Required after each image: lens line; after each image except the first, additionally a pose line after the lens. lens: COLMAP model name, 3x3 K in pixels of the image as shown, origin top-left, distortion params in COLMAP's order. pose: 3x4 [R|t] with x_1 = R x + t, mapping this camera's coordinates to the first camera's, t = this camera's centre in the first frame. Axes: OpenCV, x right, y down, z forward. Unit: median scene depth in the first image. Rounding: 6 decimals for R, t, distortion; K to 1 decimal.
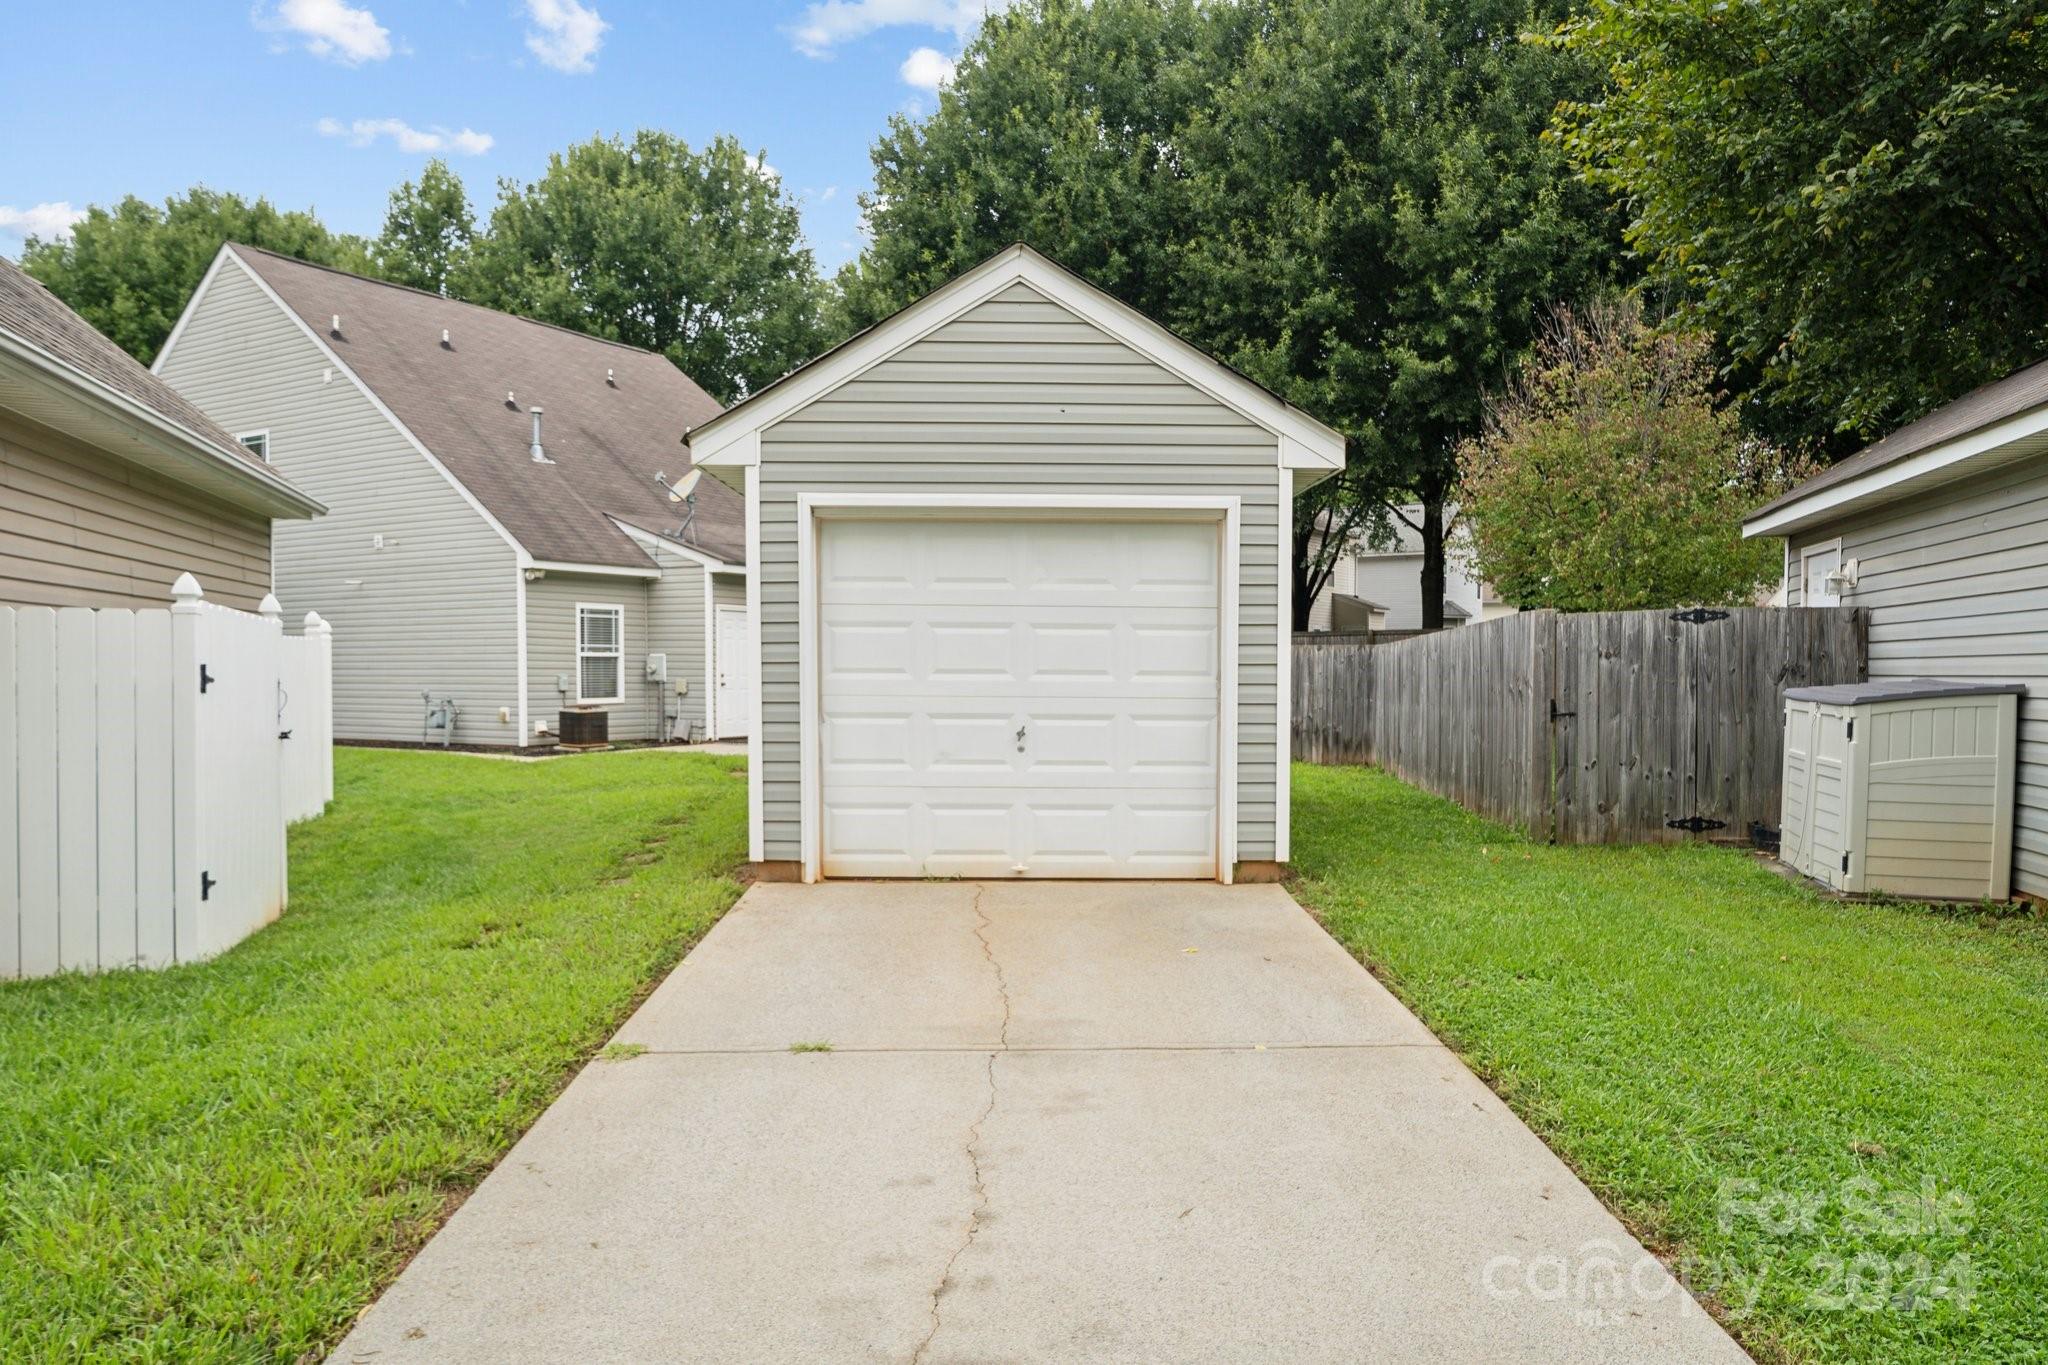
lens RADIAL K [[1407.7, 0, 1024.0], [0, 1407.7, 682.5], [0, 0, 1]] dist [0.001259, 0.000389]
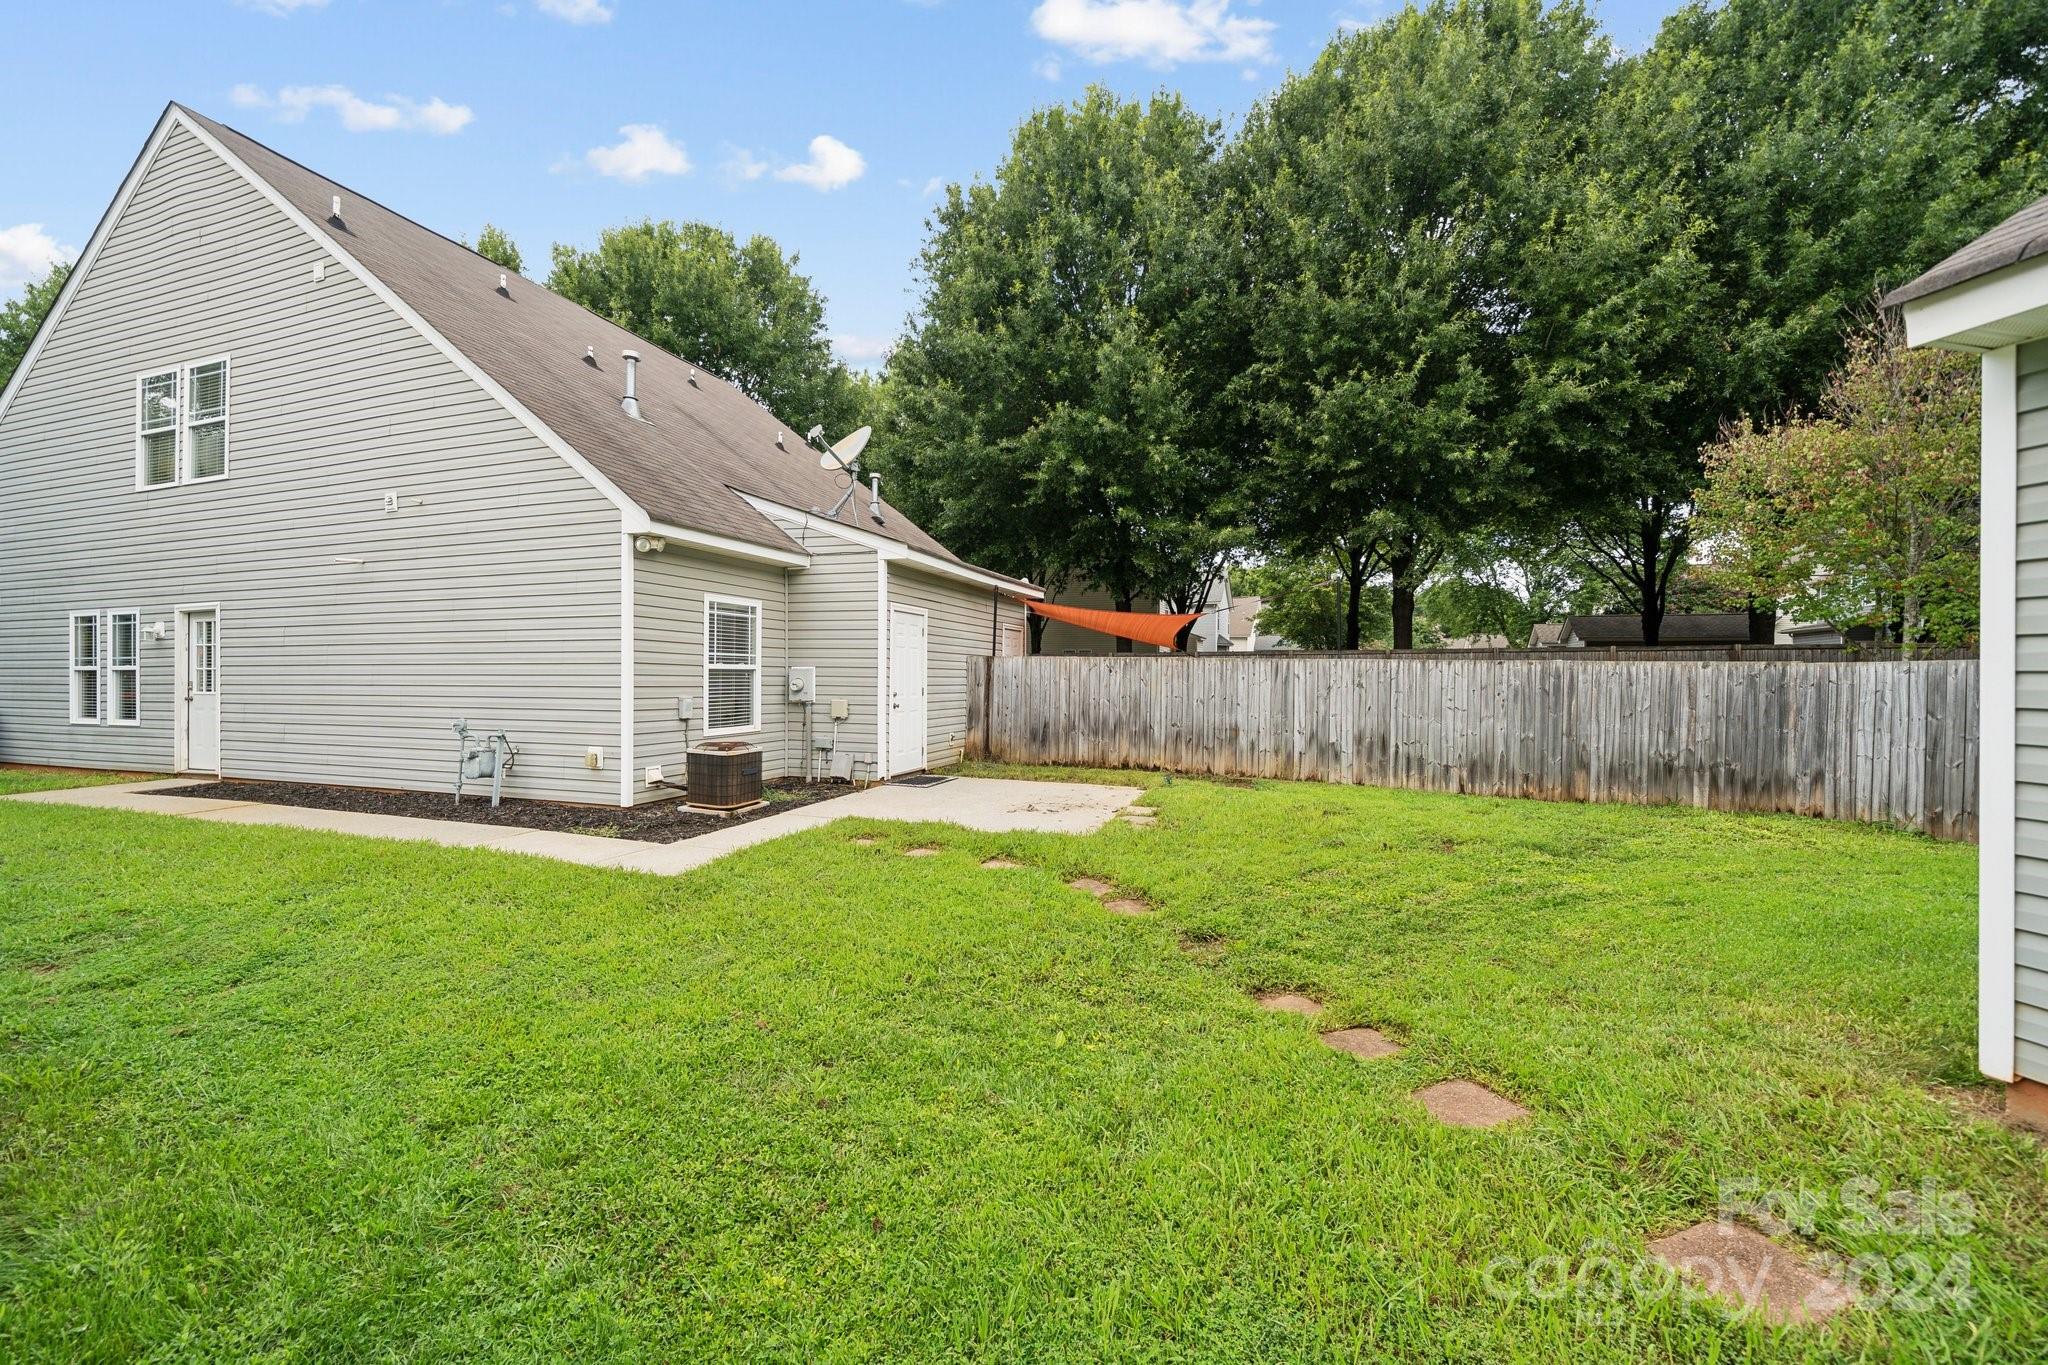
lens RADIAL K [[767.4, 0, 1024.0], [0, 767.4, 666.4], [0, 0, 1]] dist [-0.008182, -0.000085]
pose [[0.976443, 0.007137, 0.215657, -0.237801], [-0.002796, 0.999787, -0.020430, -0.012270], [-0.215757, 0.019345, 0.976255, 0.575906]]
